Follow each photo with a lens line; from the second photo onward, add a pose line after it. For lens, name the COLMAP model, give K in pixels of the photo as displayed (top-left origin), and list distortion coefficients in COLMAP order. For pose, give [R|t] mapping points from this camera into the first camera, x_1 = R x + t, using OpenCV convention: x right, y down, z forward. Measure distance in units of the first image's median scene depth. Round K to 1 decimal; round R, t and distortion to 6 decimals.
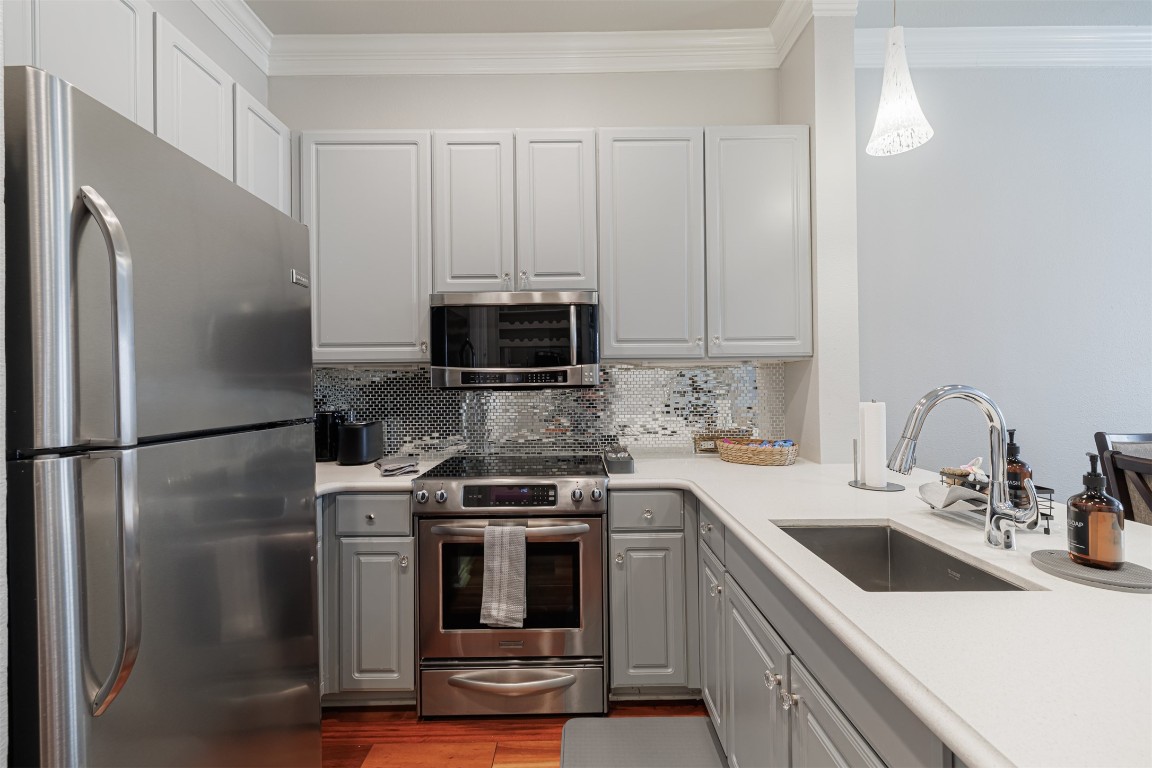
lens RADIAL K [[481.2, 0, 576.8], [0, 481.2, 381.0], [0, 0, 1]] dist [0.011343, -0.000956]
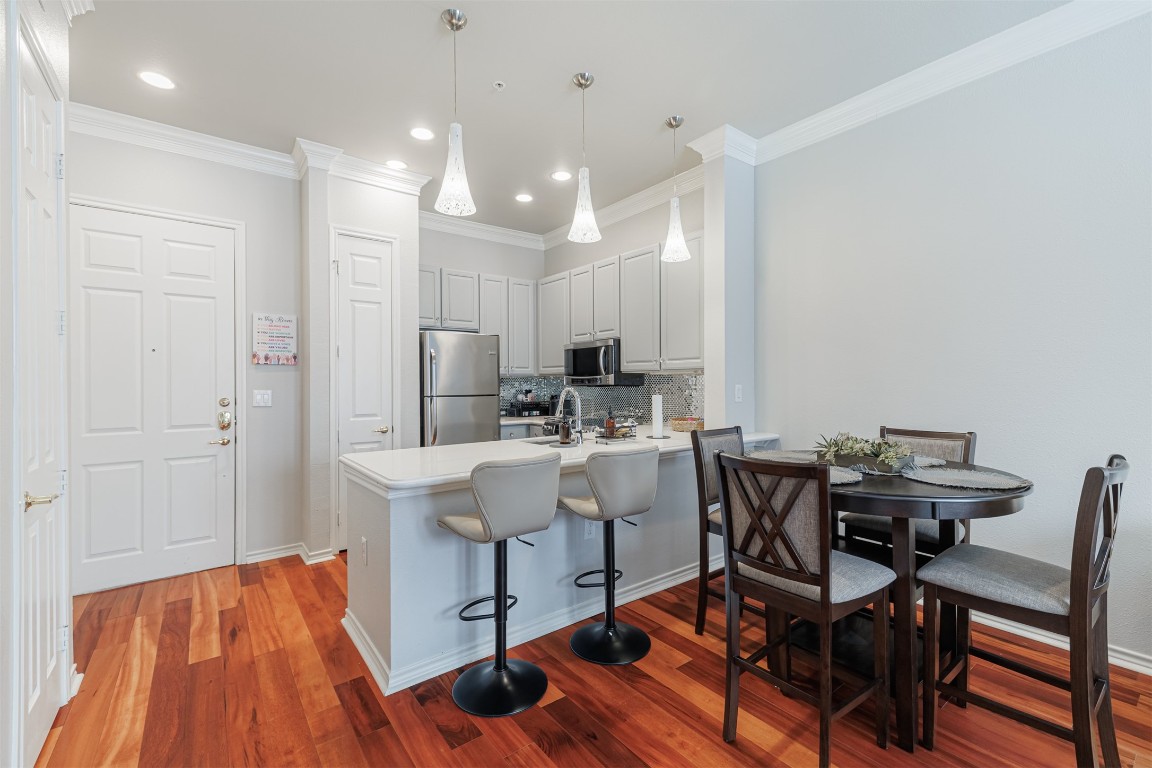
lens RADIAL K [[481.2, 0, 565.3], [0, 481.2, 383.8], [0, 0, 1]] dist [0.011343, -0.000956]
pose [[0.597780, 0.006557, -0.801633, 1.567410], [0.000630, 0.999962, 0.008649, -0.014666], [0.801660, -0.005675, 0.597754, -0.374684]]
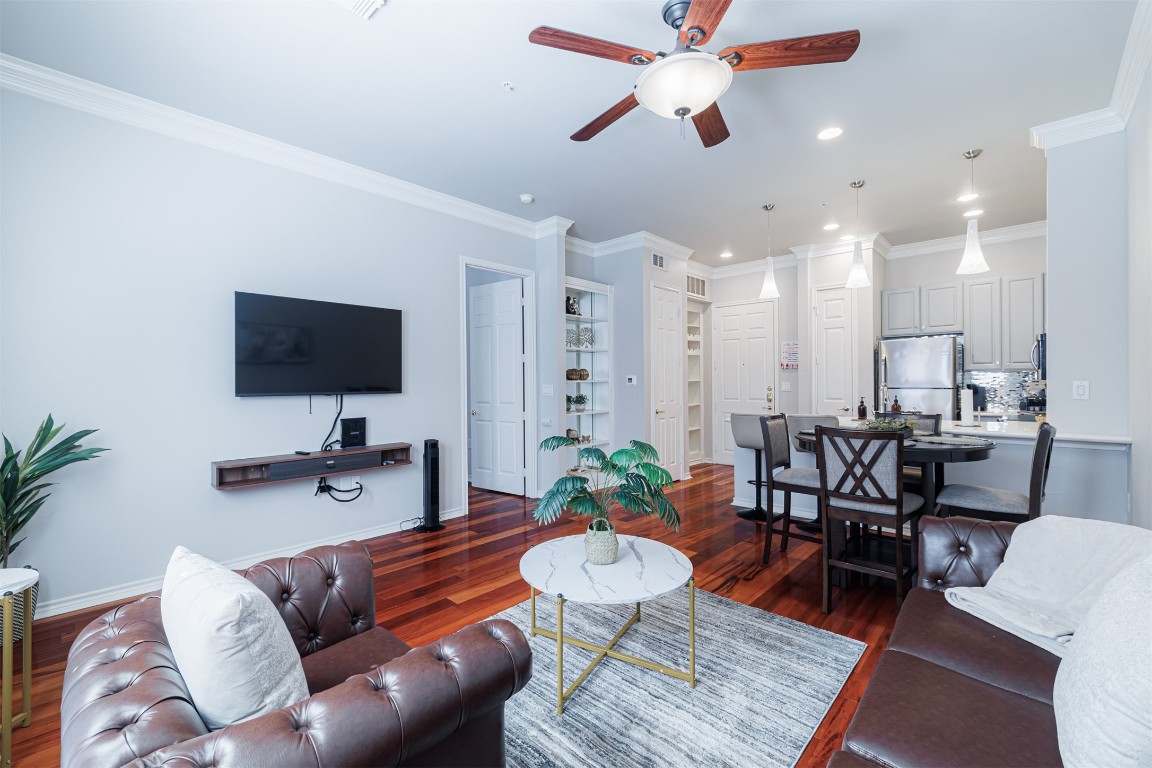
lens RADIAL K [[481.2, 0, 575.4], [0, 481.2, 379.1], [0, 0, 1]] dist [0.011343, -0.000956]
pose [[-0.686082, 0.014959, -0.727371, 2.883545], [0.016873, 0.999847, 0.004648, -0.039944], [0.727329, -0.009084, -0.686229, 0.997318]]
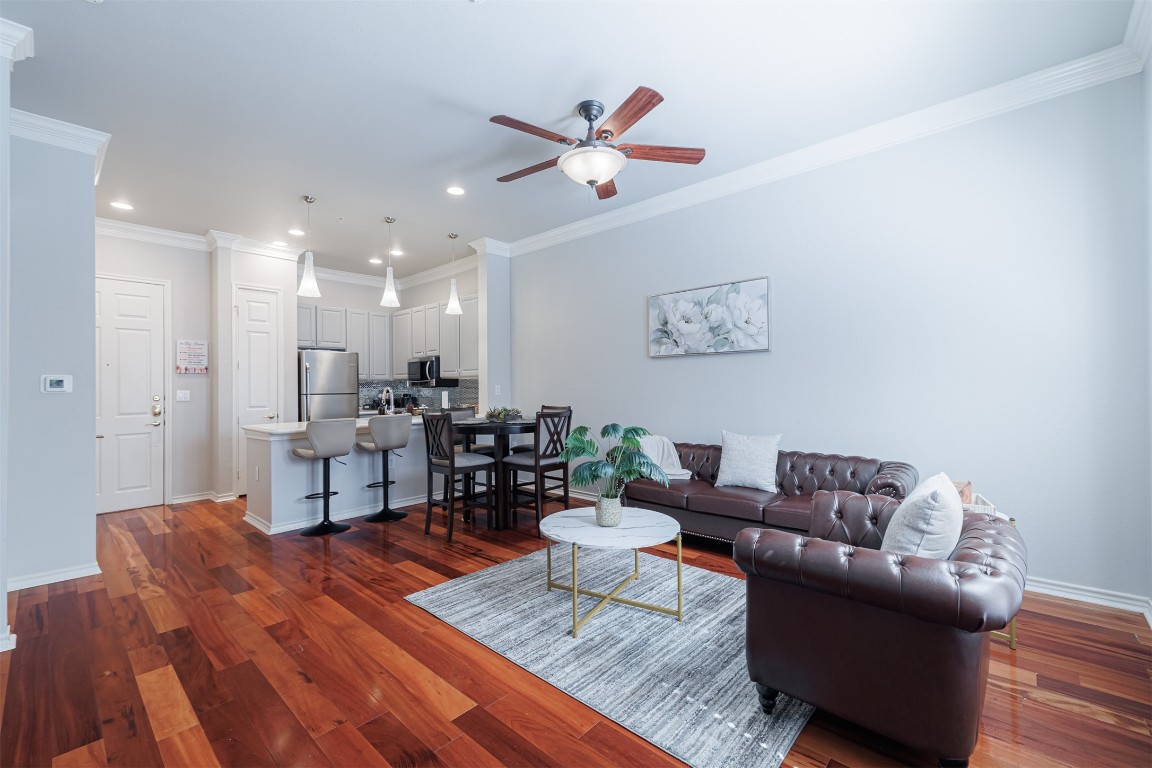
lens RADIAL K [[481.2, 0, 572.1], [0, 481.2, 383.5], [0, 0, 1]] dist [0.011343, -0.000956]
pose [[0.726029, -0.001878, -0.687661, 2.888151], [0.004264, 0.999989, 0.001771, -0.011596], [0.687651, -0.004218, 0.726030, -0.670035]]
